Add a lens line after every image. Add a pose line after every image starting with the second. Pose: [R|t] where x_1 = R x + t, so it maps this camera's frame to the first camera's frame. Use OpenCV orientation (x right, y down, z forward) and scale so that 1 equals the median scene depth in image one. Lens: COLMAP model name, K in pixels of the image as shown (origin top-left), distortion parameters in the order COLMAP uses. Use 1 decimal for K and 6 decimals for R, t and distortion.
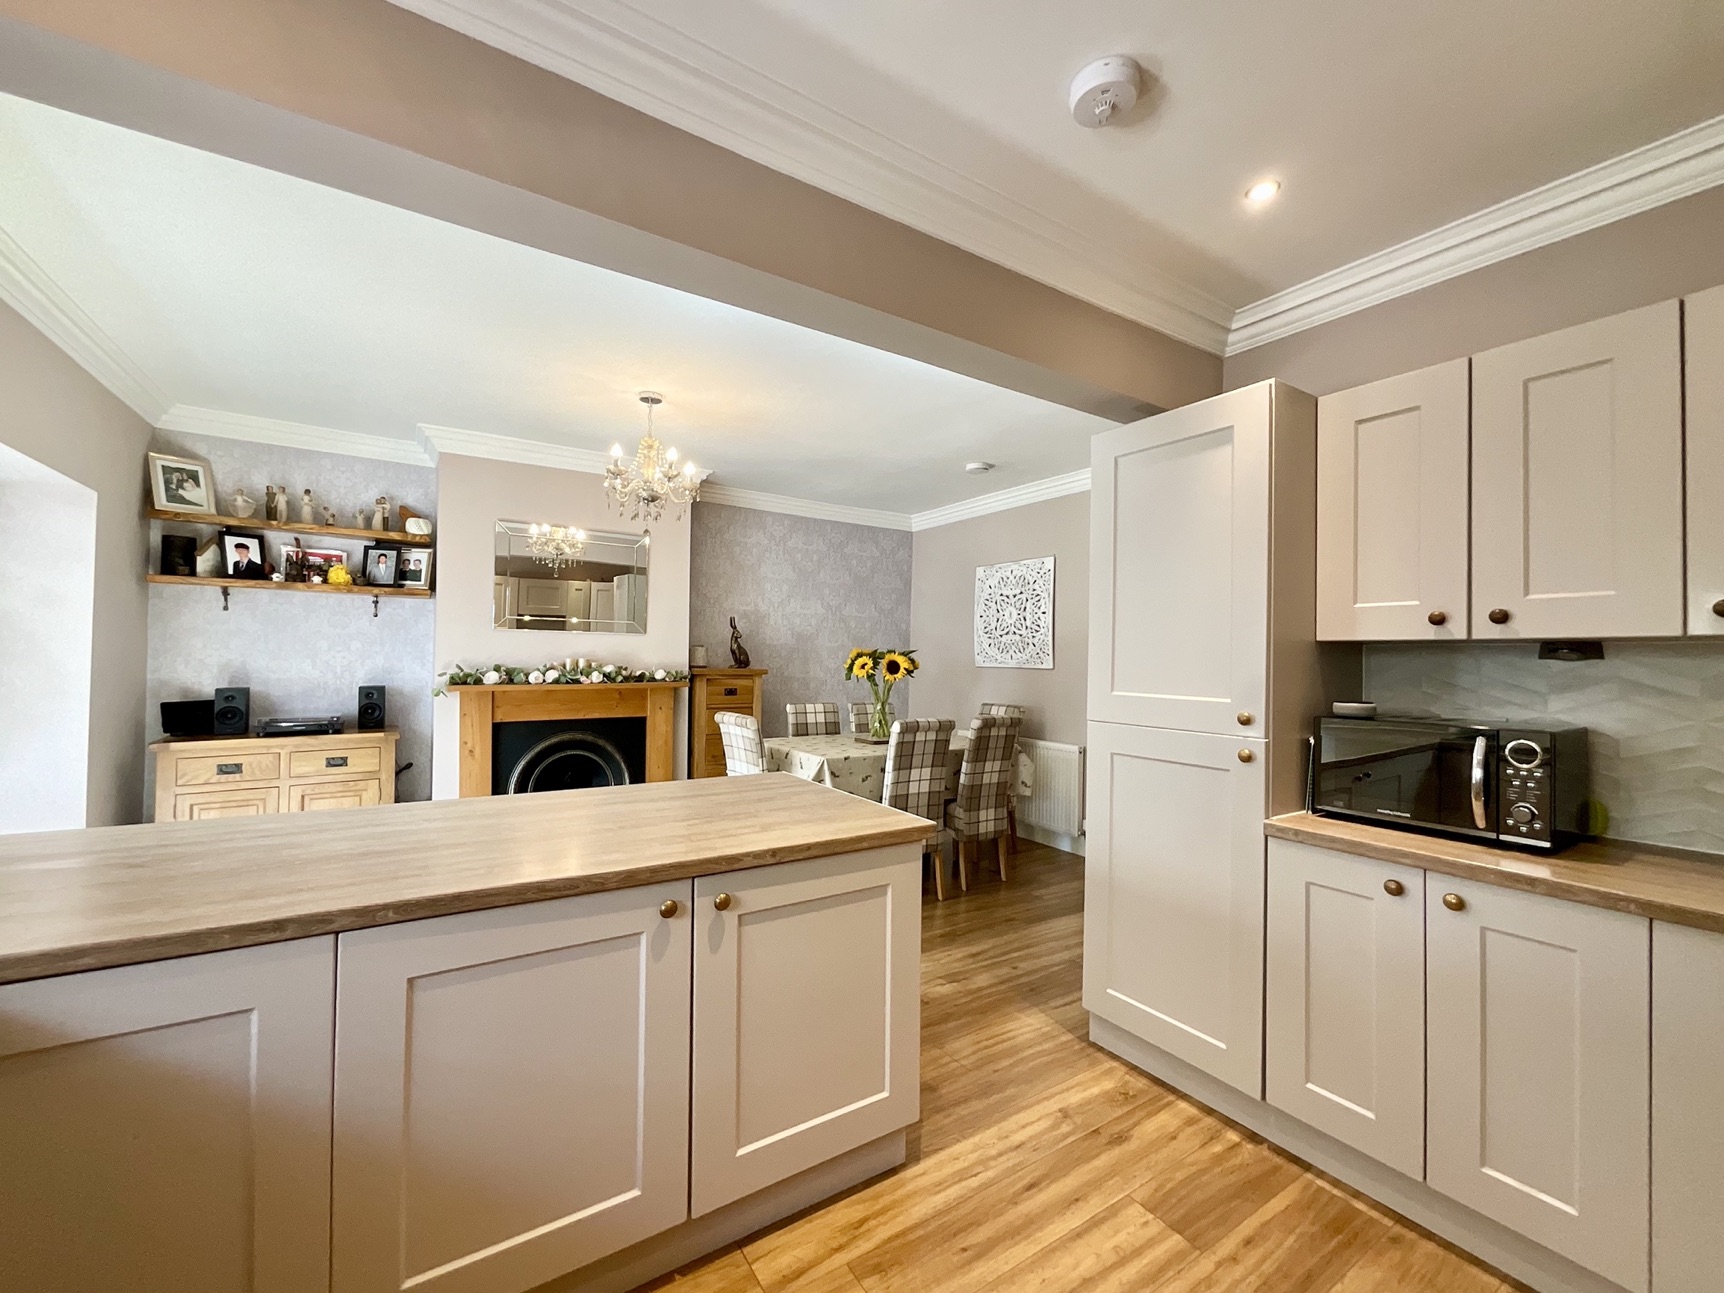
lens RADIAL K [[704.5, 0, 859.8], [0, 704.5, 642.6], [0, 0, 1]] dist [-0.005964, 0.001927]
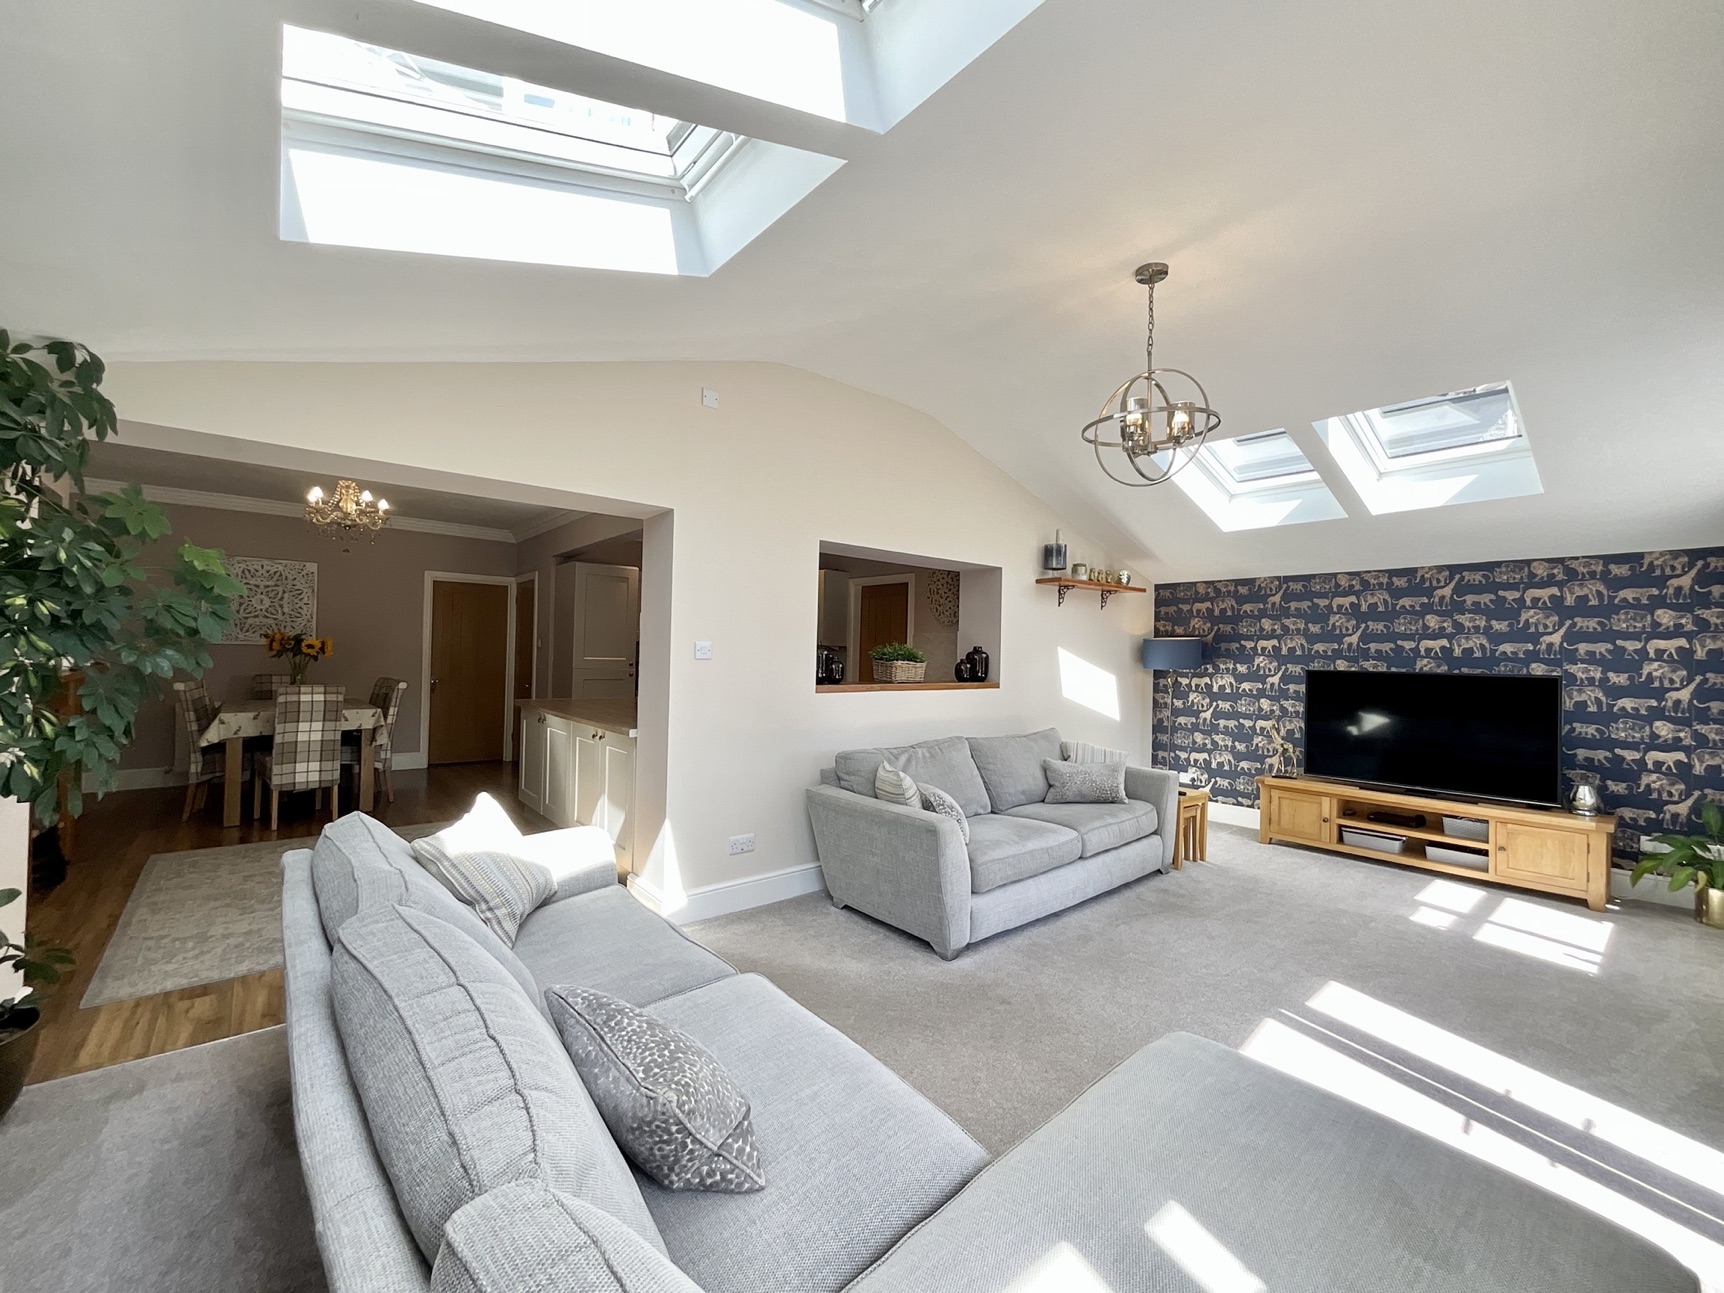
lens RADIAL K [[704.5, 0, 868.1], [0, 704.5, 647.4], [0, 0, 1]] dist [-0.005964, 0.001927]
pose [[-0.137710, -0.011648, 0.990404, -1.194689], [-0.050050, 0.998735, 0.004787, -0.019391], [-0.989207, -0.048910, -0.138119, 0.127274]]
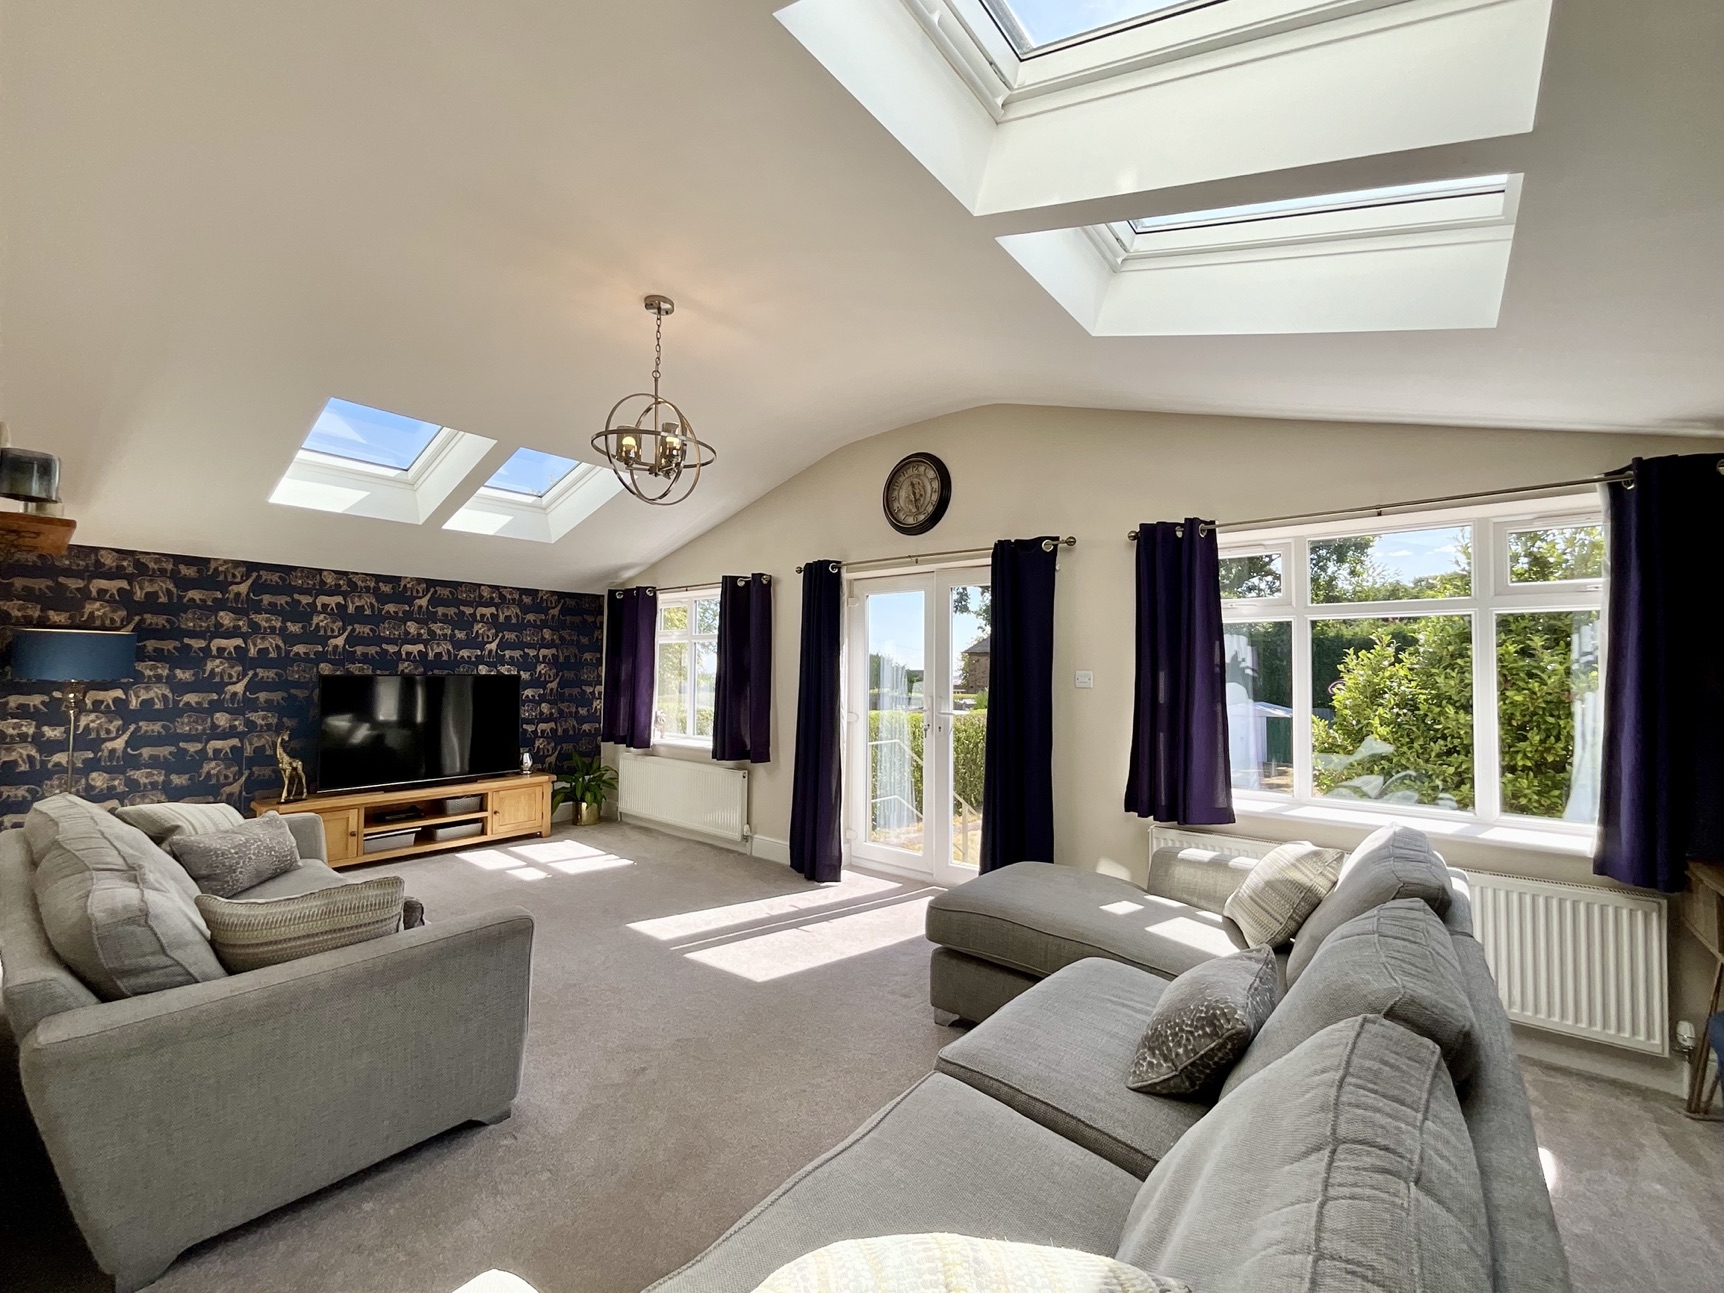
lens RADIAL K [[704.5, 0, 857.2], [0, 704.5, 648.4], [0, 0, 1]] dist [-0.005964, 0.001927]
pose [[-0.949683, -0.037640, -0.310942, -0.655850], [-0.018398, 0.997742, -0.064588, -0.002312], [0.312671, -0.055617, -0.948232, 0.438067]]
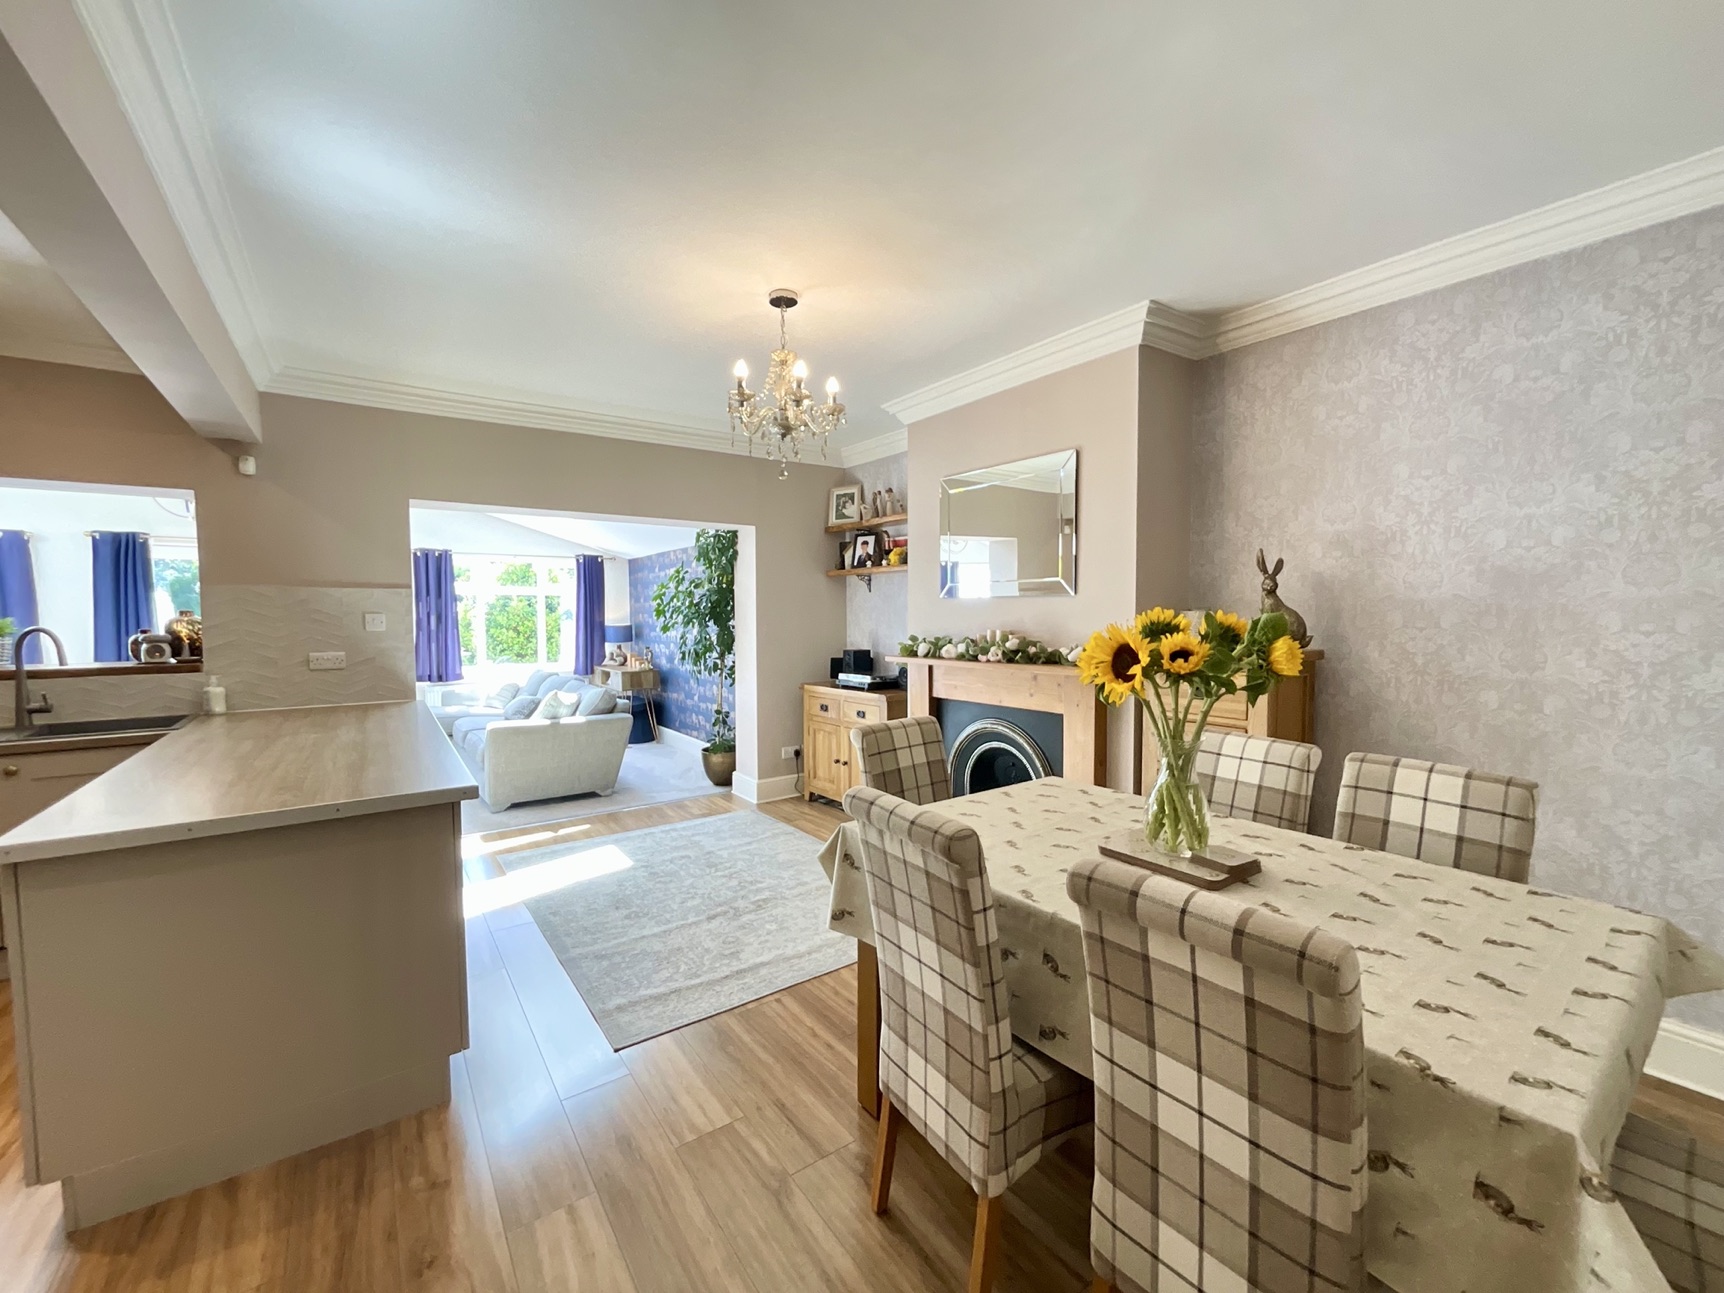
lens RADIAL K [[704.5, 0, 861.1], [0, 704.5, 655.4], [0, 0, 1]] dist [-0.005964, 0.001927]
pose [[0.053728, 0.043977, -0.997587, 0.345317], [0.026573, 0.998613, 0.045454, 0.010448], [0.998202, -0.028951, 0.052485, 0.703831]]
